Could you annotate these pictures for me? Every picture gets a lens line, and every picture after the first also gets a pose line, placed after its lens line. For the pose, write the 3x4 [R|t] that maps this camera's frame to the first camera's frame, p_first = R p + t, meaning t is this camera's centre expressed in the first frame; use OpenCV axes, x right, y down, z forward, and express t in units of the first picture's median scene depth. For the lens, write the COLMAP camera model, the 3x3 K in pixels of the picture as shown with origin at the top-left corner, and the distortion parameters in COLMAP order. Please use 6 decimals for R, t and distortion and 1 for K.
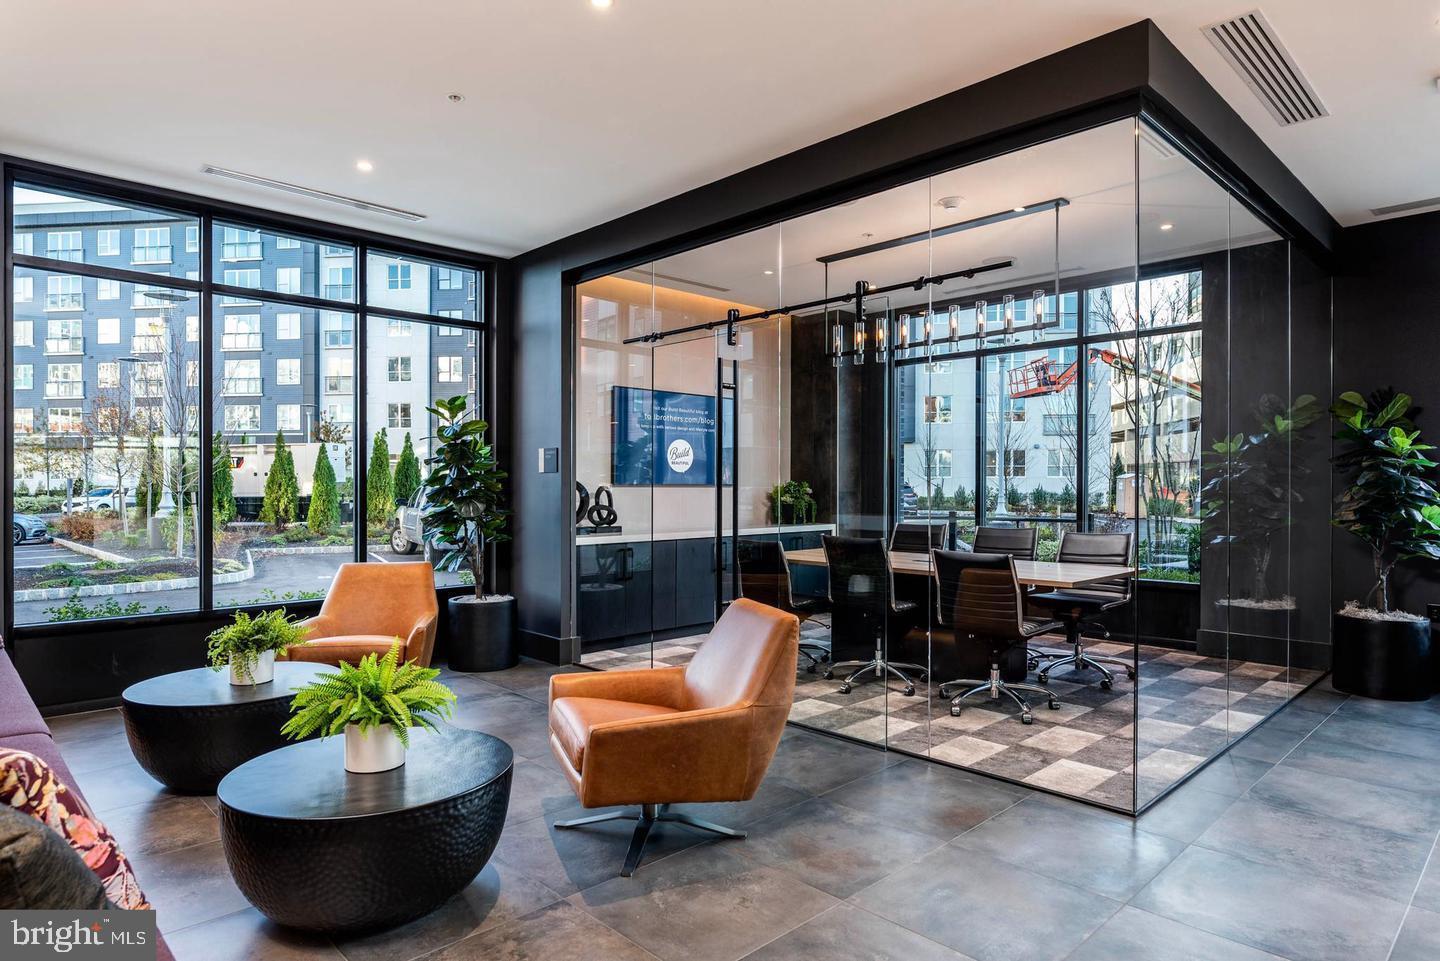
lens RADIAL K [[828.7, 0, 724.8], [0, 828.7, 482.7], [0, 0, 1]] dist [-0.004867, -0.002211]
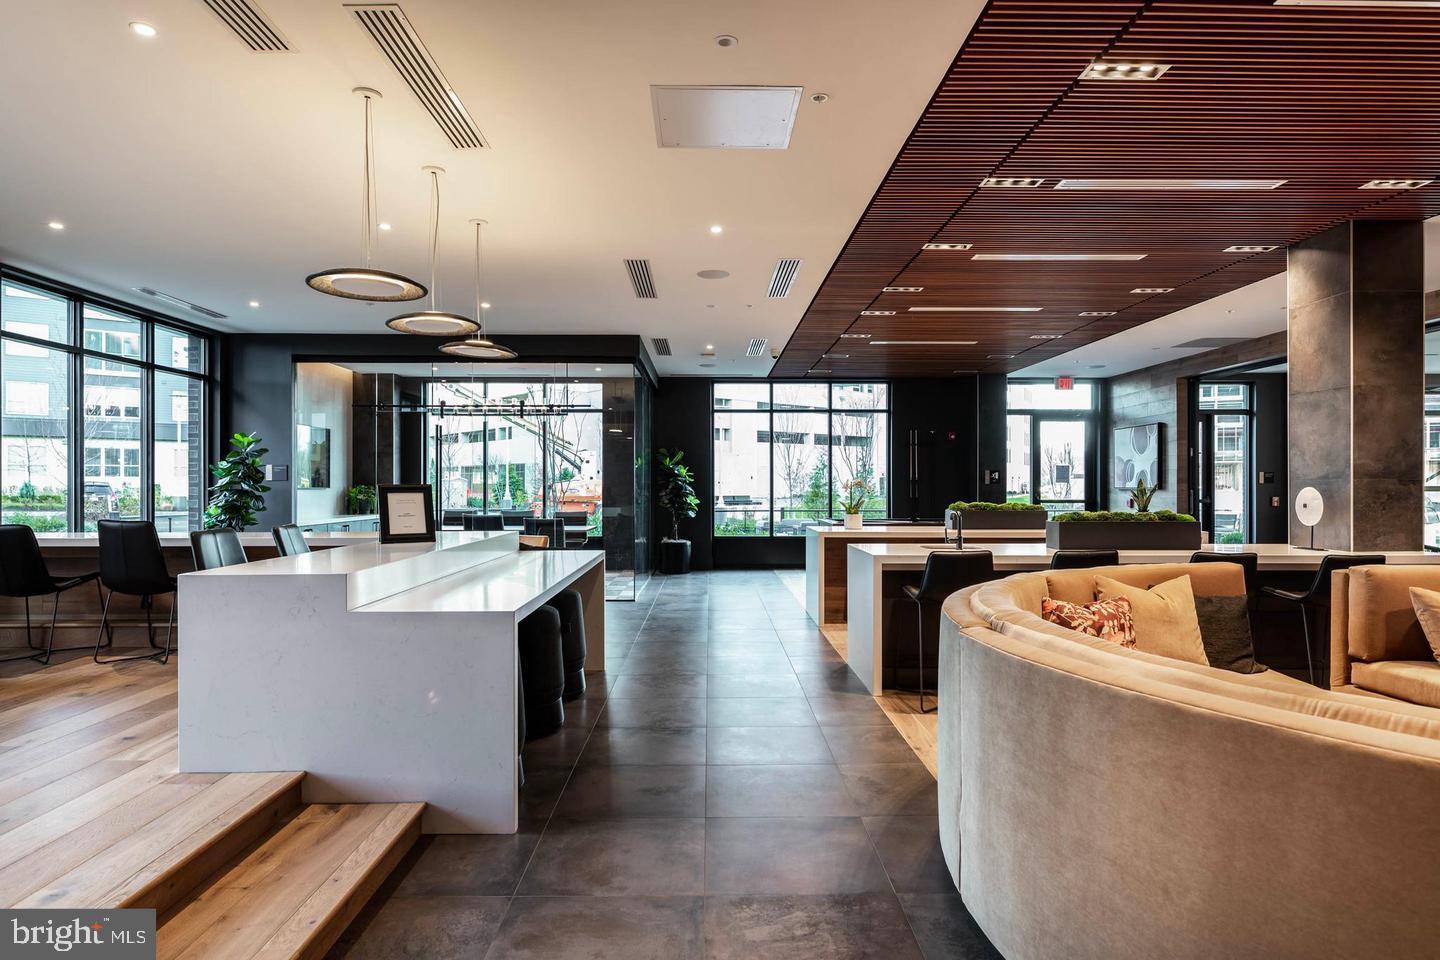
lens RADIAL K [[828.7, 0, 724.8], [0, 828.7, 482.2], [0, 0, 1]] dist [-0.004867, -0.002211]
pose [[0.681250, 0.004601, 0.732036, -0.796961], [-0.002892, 0.999989, -0.003595, -0.006316], [-0.732045, 0.000332, 0.681256, -0.689094]]
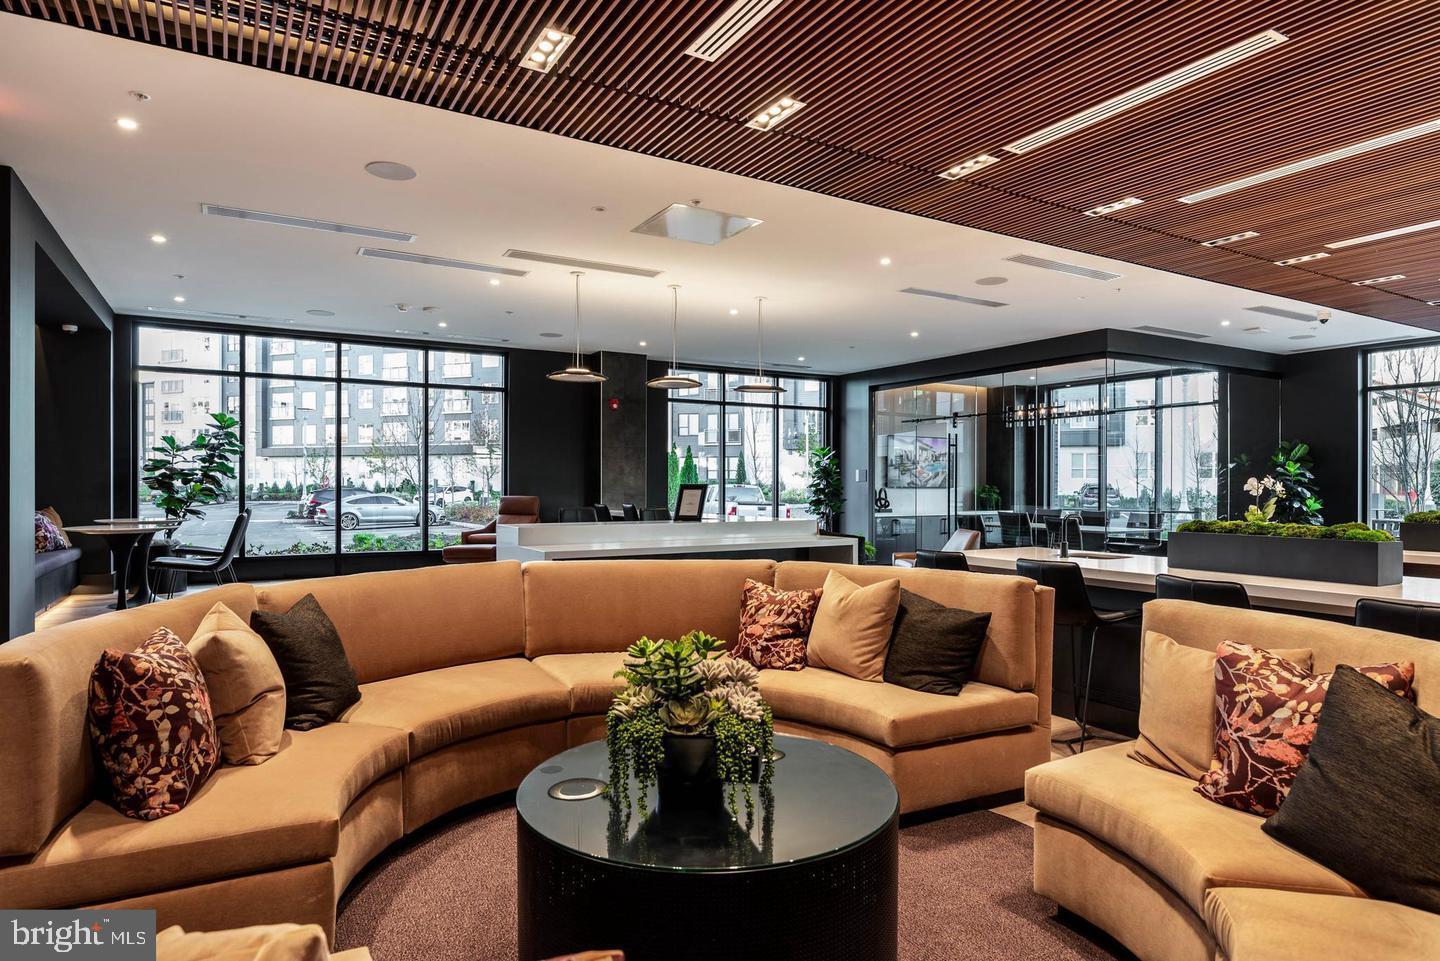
lens RADIAL K [[828.7, 0, 724.8], [0, 828.7, 482.7], [0, 0, 1]] dist [-0.004867, -0.002211]
pose [[0.971568, 0.003352, -0.236739, -0.055117], [-0.003067, 0.999994, 0.001569, -0.011752], [0.236743, -0.000798, 0.971572, -1.139584]]
